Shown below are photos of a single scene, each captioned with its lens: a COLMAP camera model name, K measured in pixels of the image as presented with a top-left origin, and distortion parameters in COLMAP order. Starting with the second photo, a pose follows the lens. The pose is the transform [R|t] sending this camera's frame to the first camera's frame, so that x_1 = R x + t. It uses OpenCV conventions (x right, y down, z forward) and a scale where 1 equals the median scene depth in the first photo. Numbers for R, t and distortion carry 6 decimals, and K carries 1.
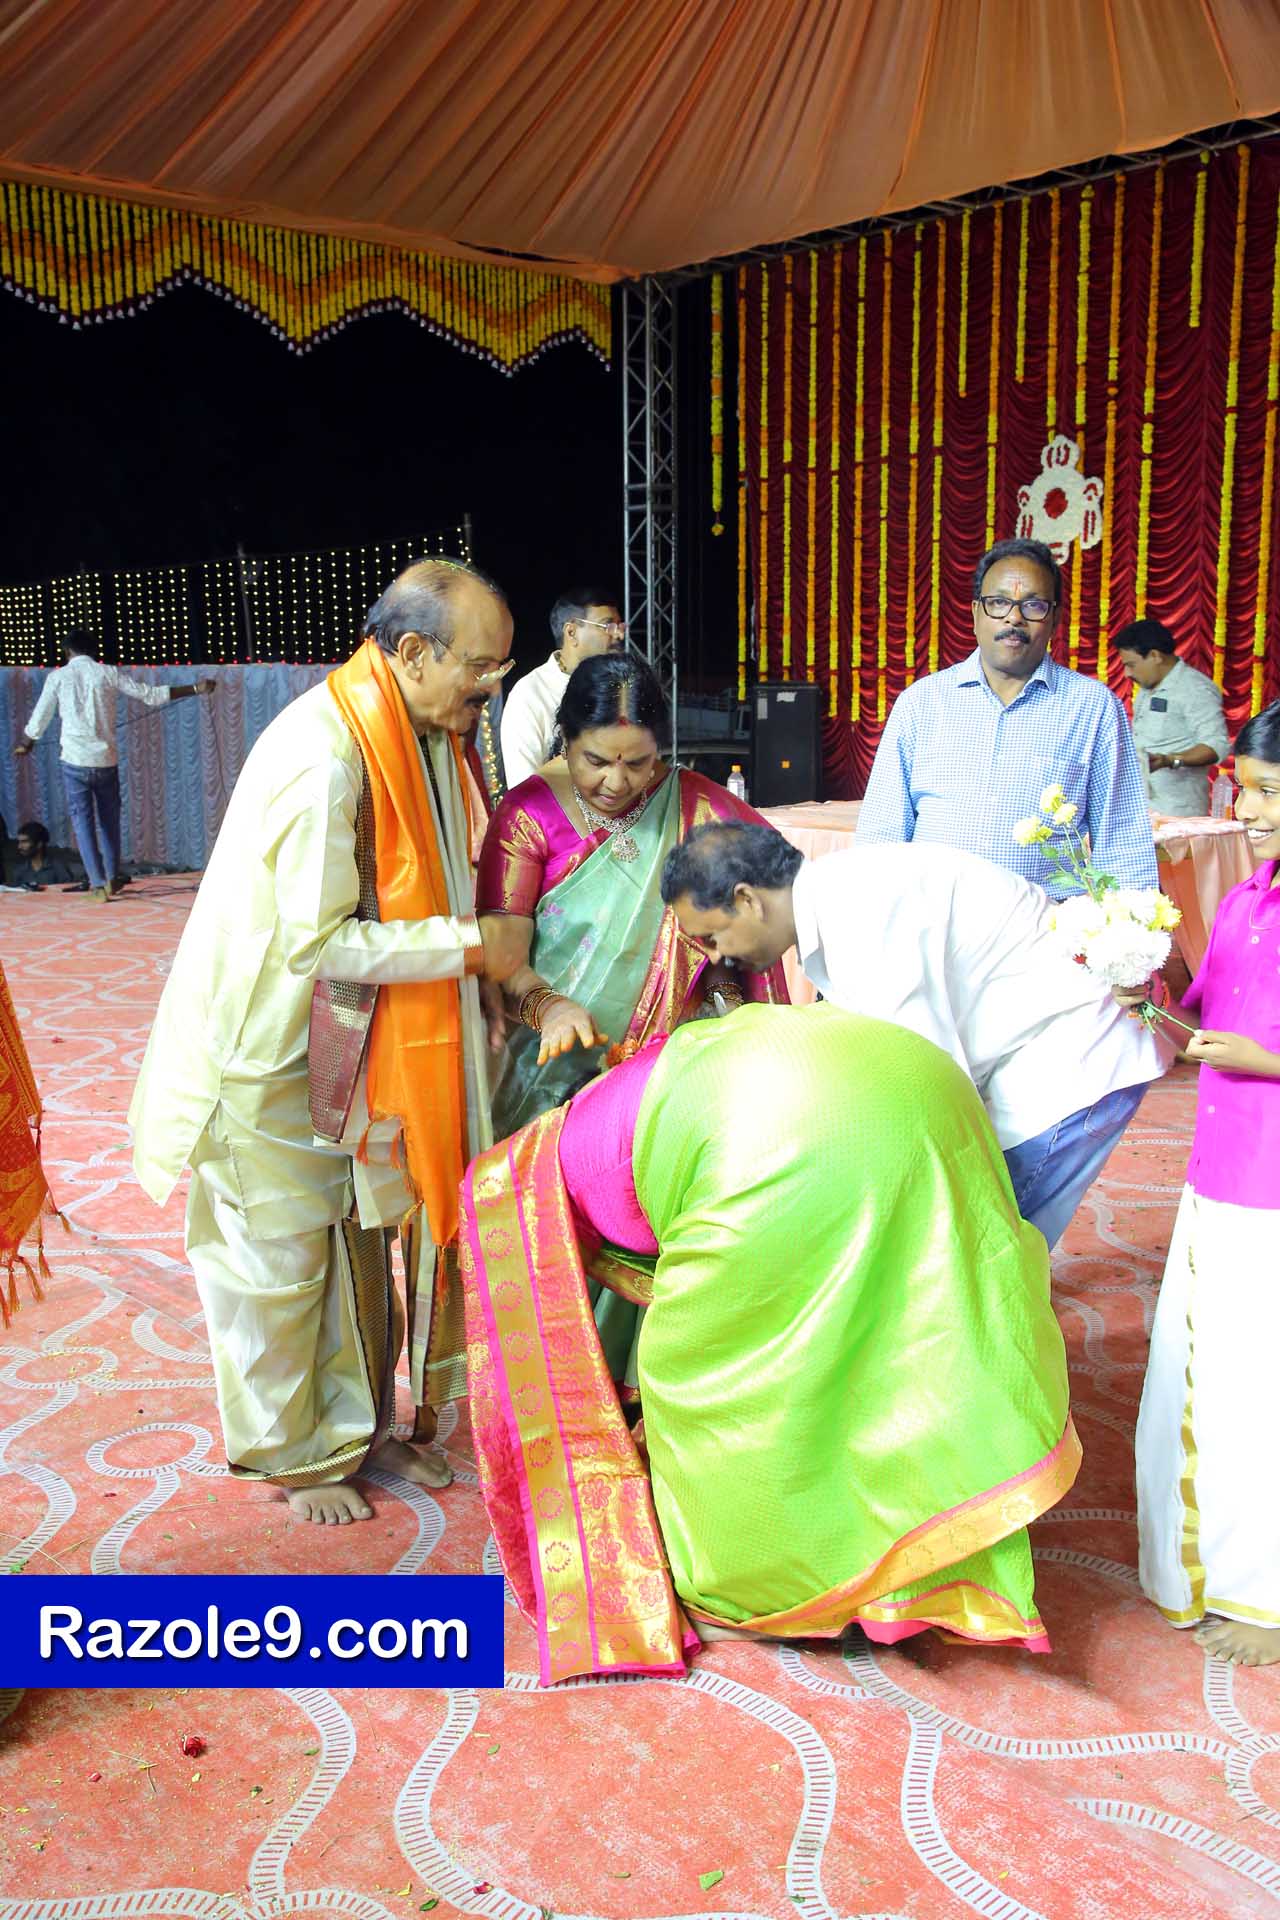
lens RADIAL K [[1744.1, 0, 613.3], [0, 1744.1, 955.2], [0, 0, 1]] dist [0.020275, 0.004740]
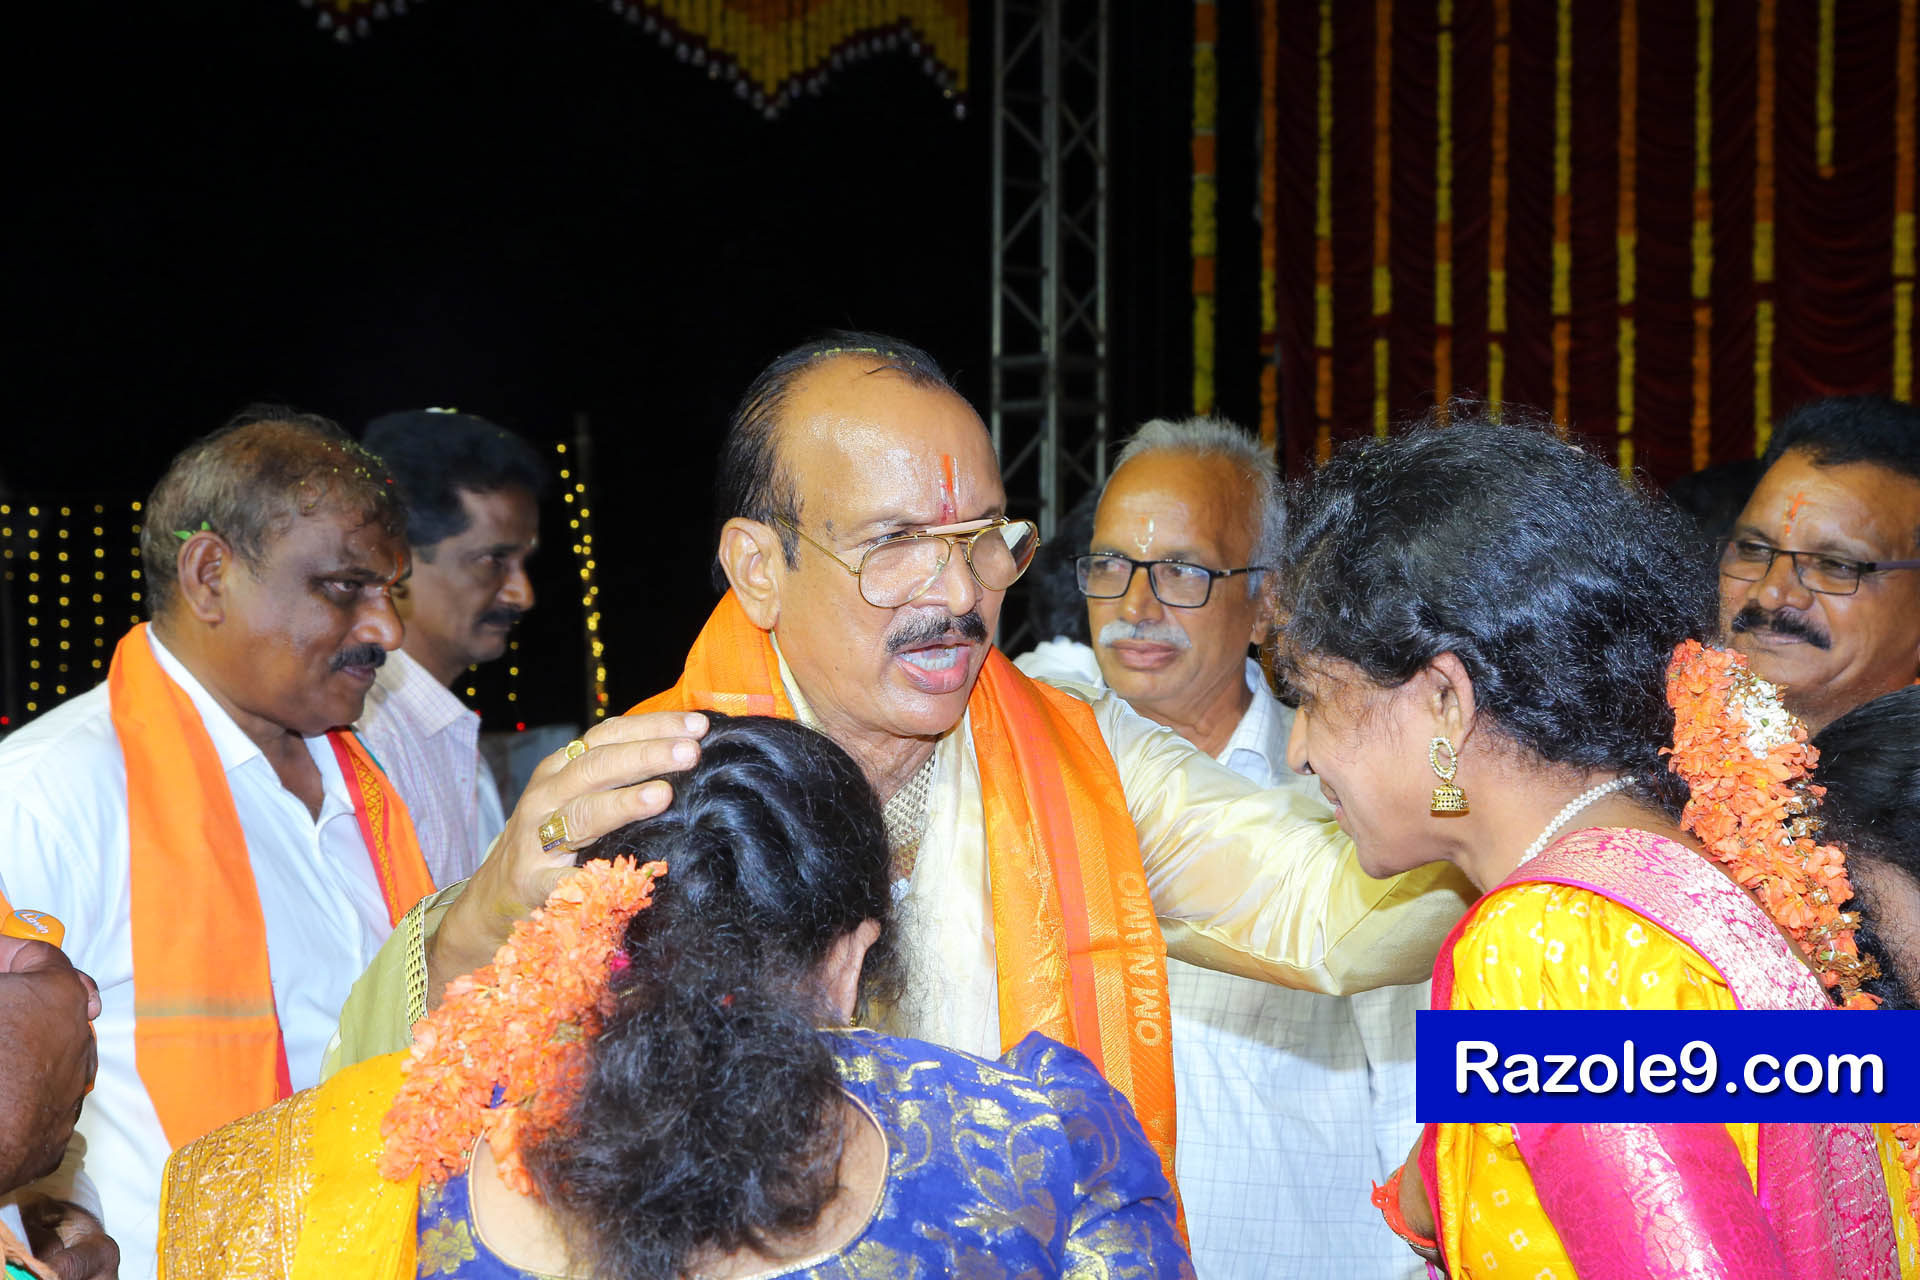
lens RADIAL K [[3437.7, 0, 959.2], [0, 3437.7, 646.7], [0, 0, 1]] dist [0.262318, 0.000000]
pose [[0.991910, 0.016035, 0.125928, -0.130179], [0.008466, 0.981425, -0.191657, -0.024422], [-0.126662, 0.191172, 0.973350, 0.153902]]
